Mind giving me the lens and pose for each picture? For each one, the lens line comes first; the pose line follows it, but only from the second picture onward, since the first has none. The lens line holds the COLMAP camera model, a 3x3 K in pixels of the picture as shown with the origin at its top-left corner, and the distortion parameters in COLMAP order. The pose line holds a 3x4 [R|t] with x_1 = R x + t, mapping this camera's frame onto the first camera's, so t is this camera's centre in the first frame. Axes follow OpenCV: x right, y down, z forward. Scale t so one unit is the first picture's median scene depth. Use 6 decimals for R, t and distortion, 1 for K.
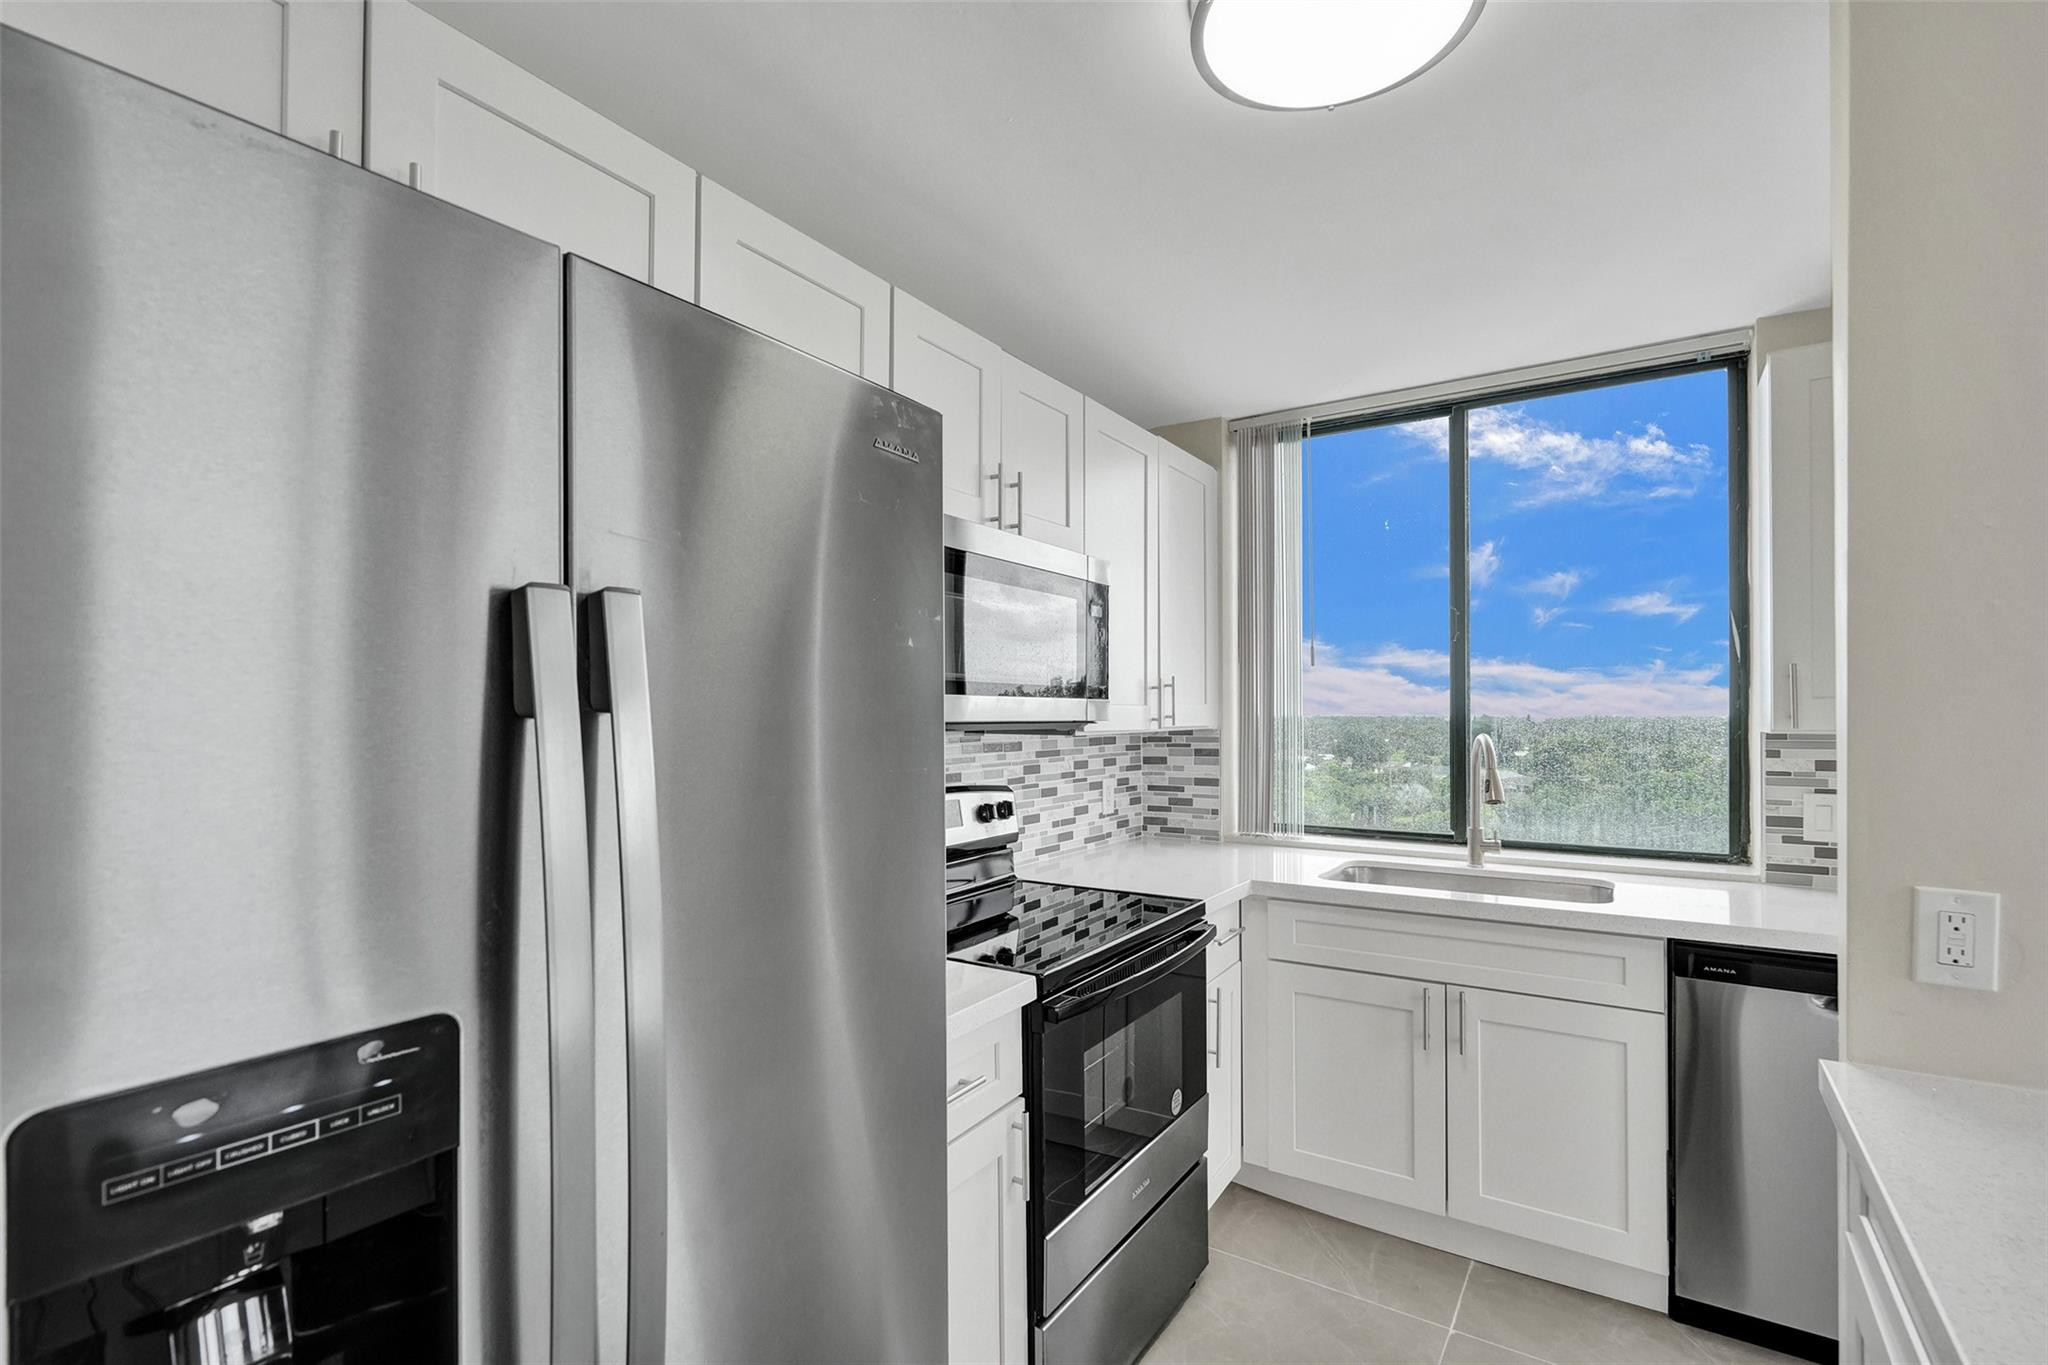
lens RADIAL K [[939.1, 0, 1031.3], [0, 939.1, 709.6], [0, 0, 1]] dist [0.001218, 0.000399]
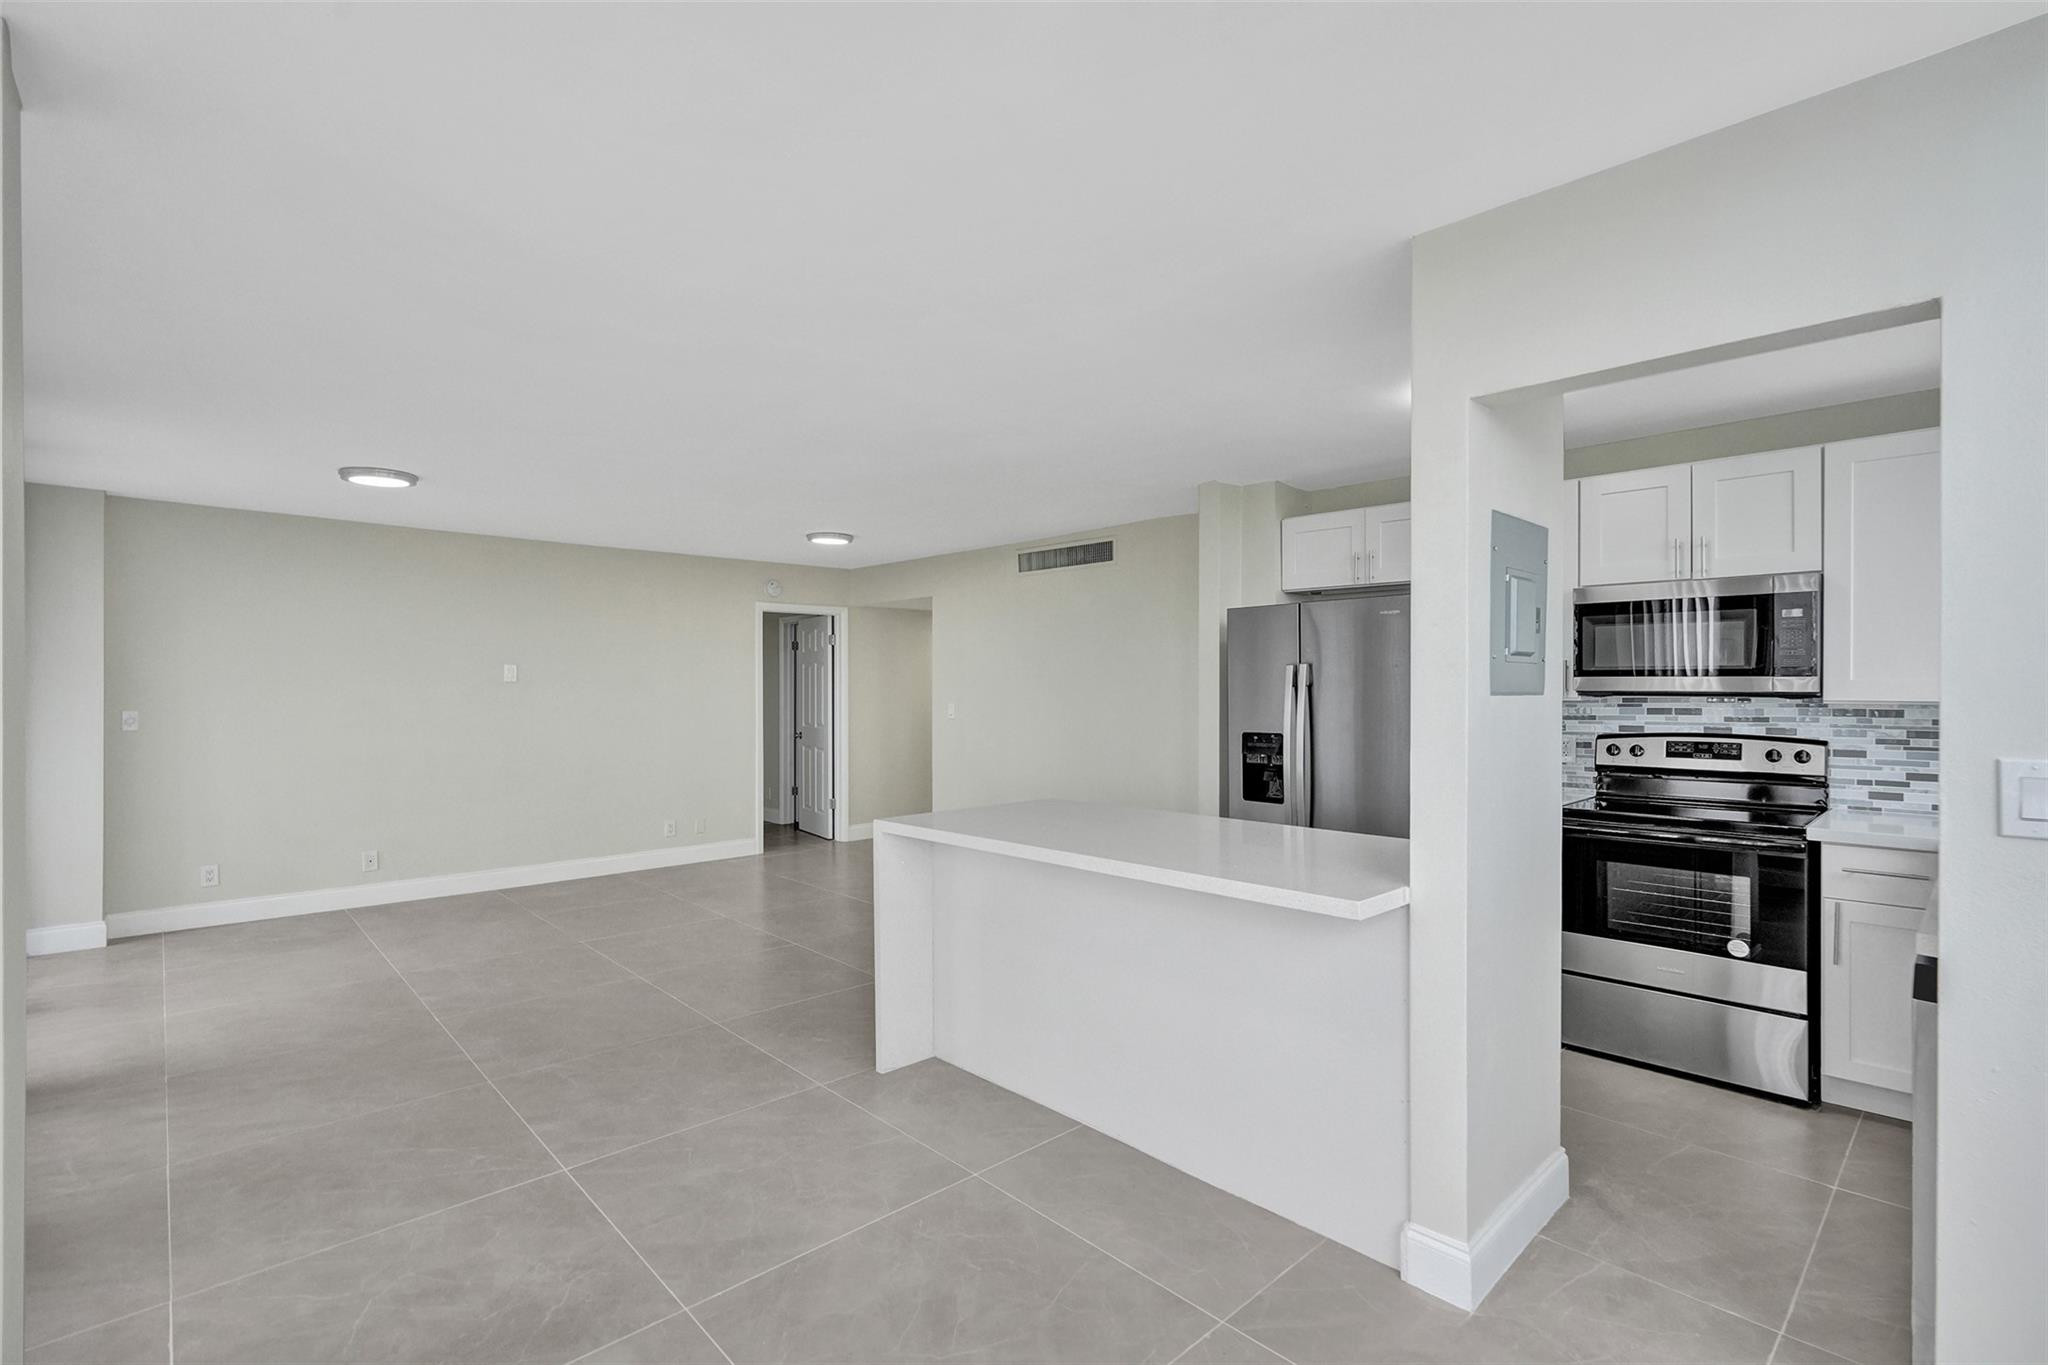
lens RADIAL K [[935.9, 0, 1021.3], [0, 935.9, 687.2], [0, 0, 1]] dist [-0.012147, 0.005940]
pose [[-0.236562, 0.003637, -0.971610, 1.375654], [0.002920, 0.999991, 0.003032, -0.001836], [0.971612, -0.002119, -0.236571, 0.183665]]
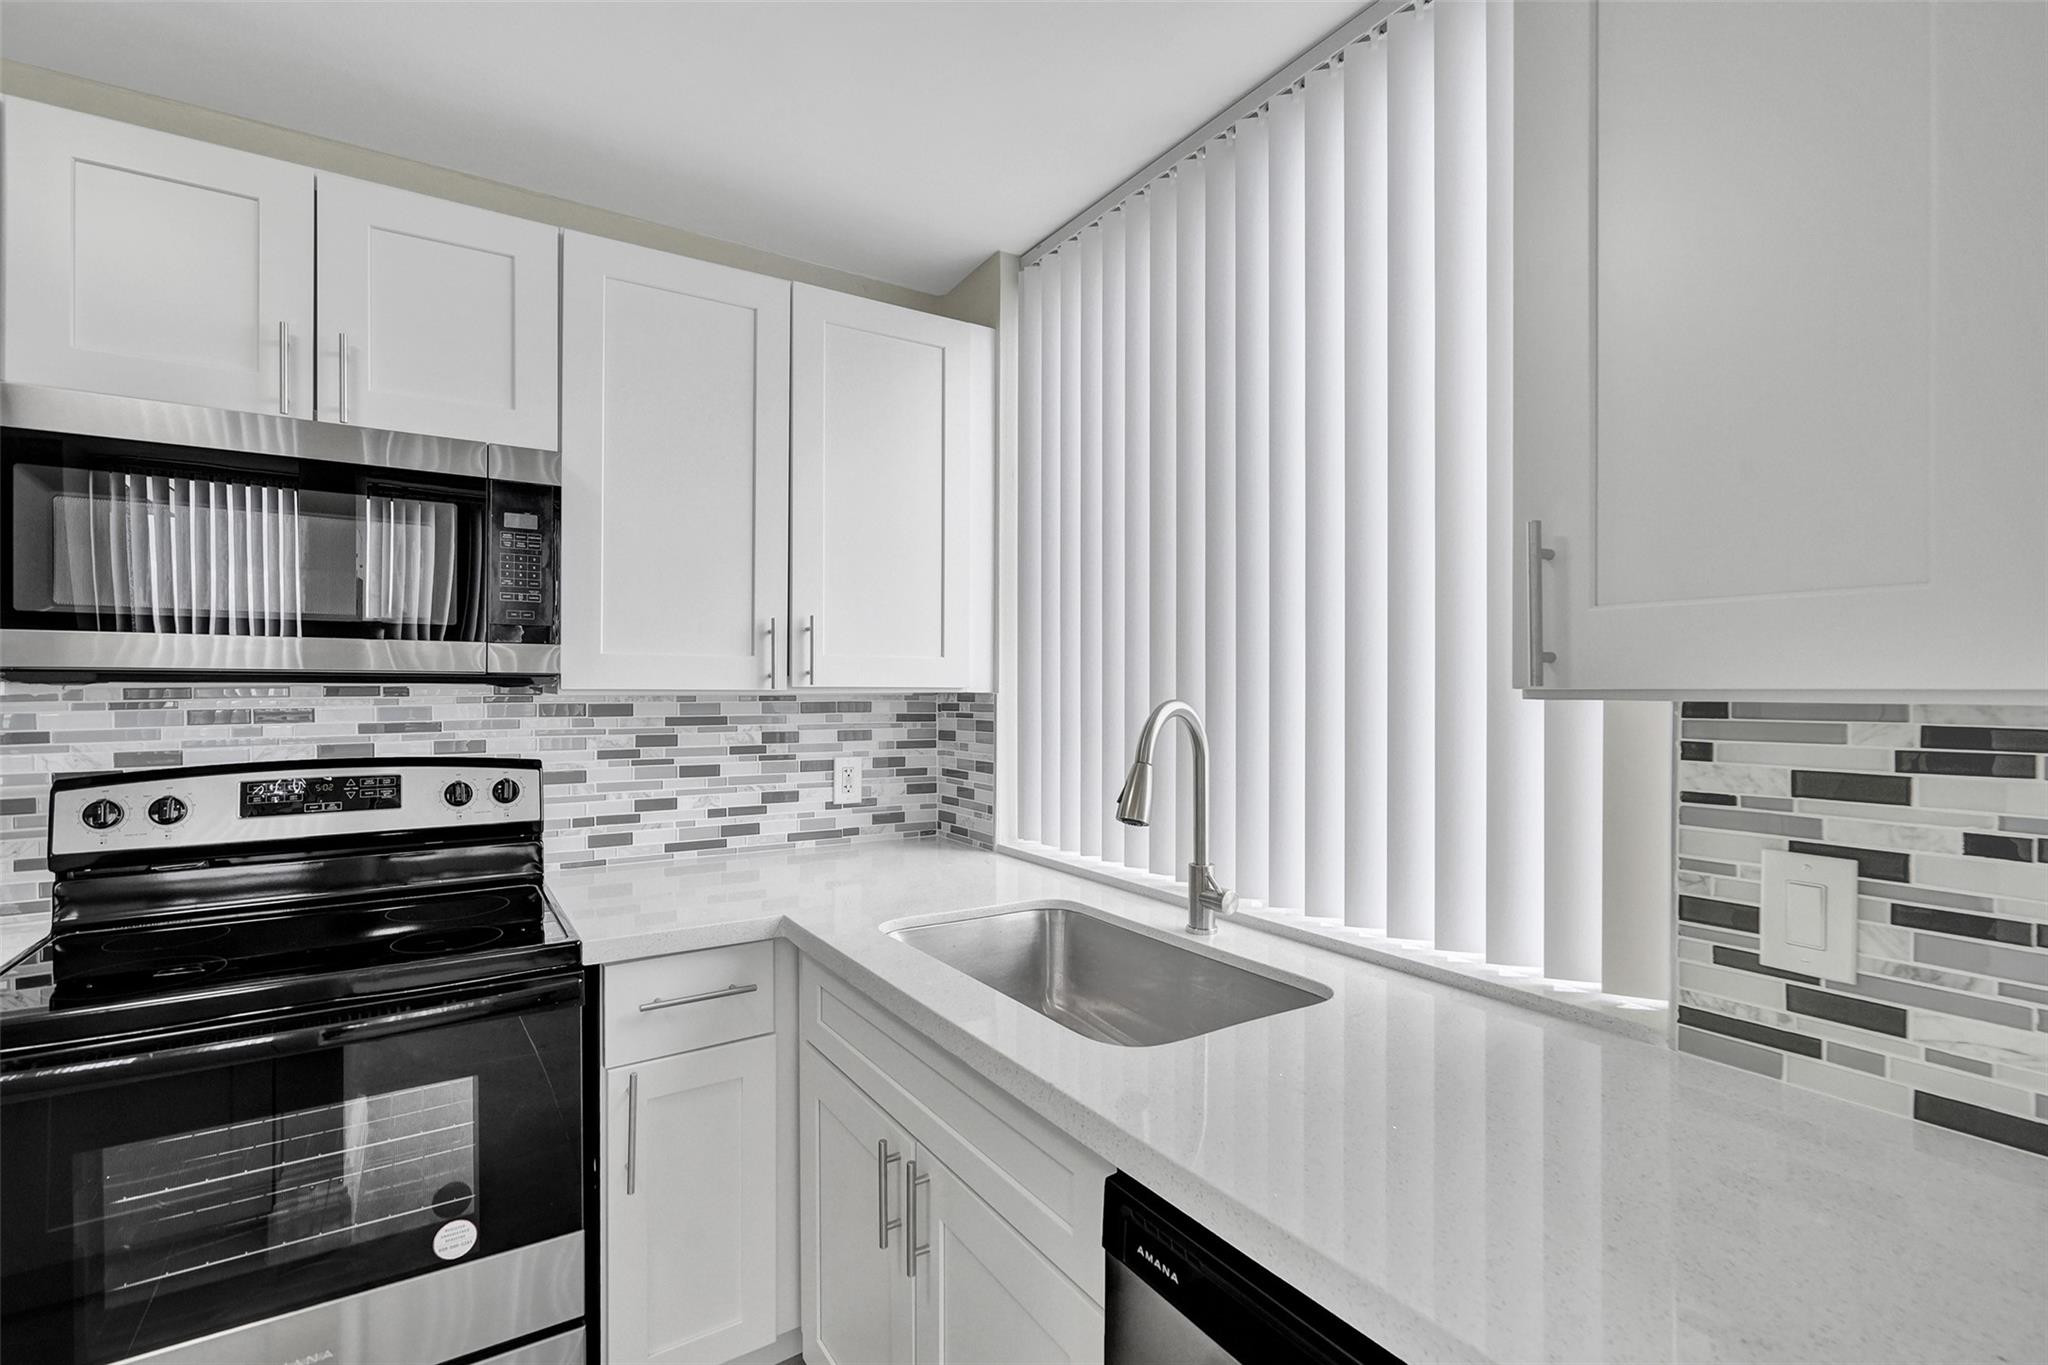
lens RADIAL K [[946.0, 0, 1018.4], [0, 946.0, 686.9], [0, 0, 1]] dist [0.000024, 0.000046]
pose [[0.906595, 0.005309, -0.421968, 0.596589], [-0.003784, 0.999983, 0.004453, 0.014812], [0.421984, -0.002440, 0.906600, 0.415215]]
